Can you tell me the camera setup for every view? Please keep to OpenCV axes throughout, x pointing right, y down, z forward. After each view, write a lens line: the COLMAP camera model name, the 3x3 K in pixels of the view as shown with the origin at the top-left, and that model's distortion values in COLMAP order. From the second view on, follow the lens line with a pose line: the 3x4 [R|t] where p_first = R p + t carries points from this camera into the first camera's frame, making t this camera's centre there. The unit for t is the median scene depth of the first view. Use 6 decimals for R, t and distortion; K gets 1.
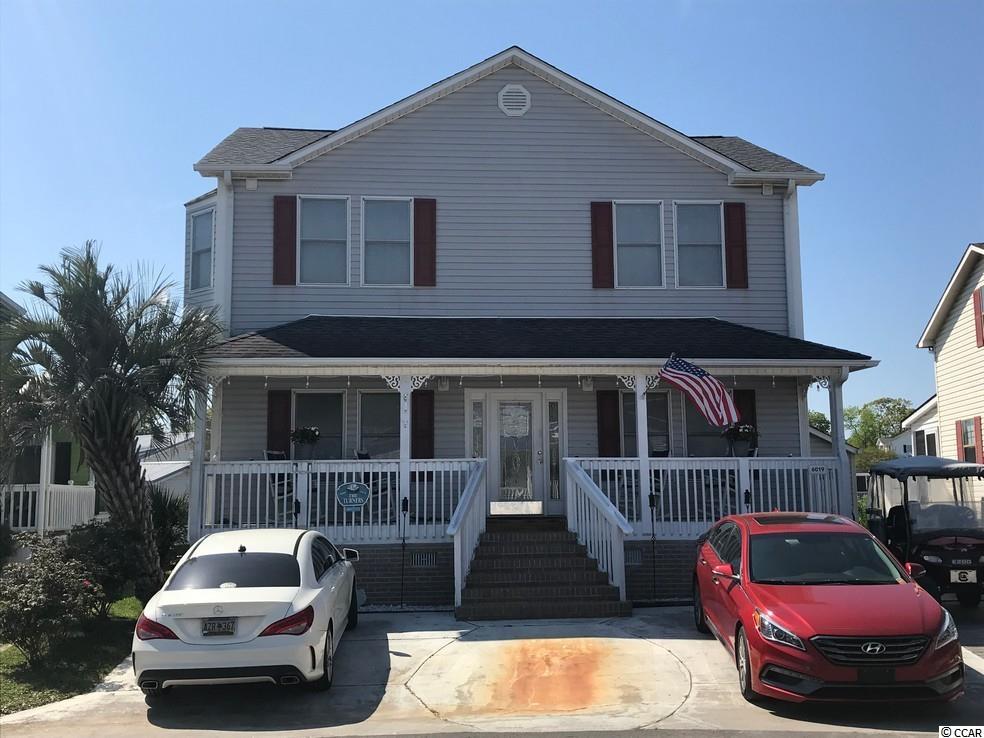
lens RADIAL K [[1024.8, 0, 492.0], [0, 1024.8, 369.0], [0, 0, 1]] dist [0.063588, -0.016525]
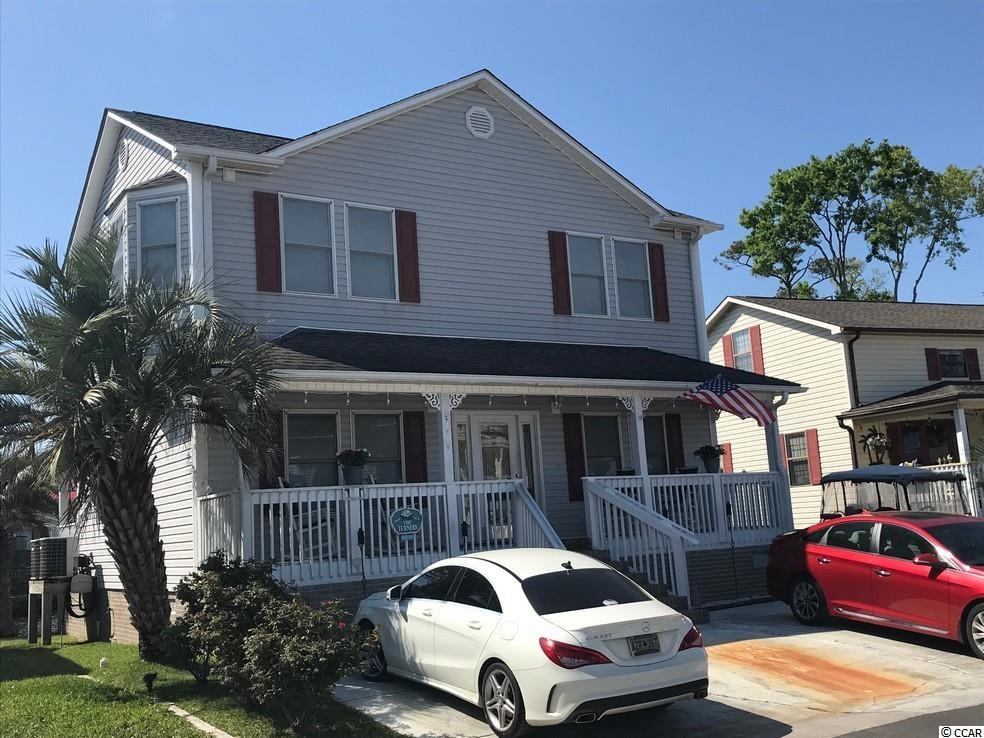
lens RADIAL K [[1024.8, 0, 492.0], [0, 1024.8, 369.0], [0, 0, 1]] dist [0.063588, -0.016525]
pose [[0.879535, 0.026944, 0.475070, -0.447256], [-0.005664, 0.998918, -0.046167, 0.024387], [-0.475800, 0.037915, 0.878736, 0.129900]]
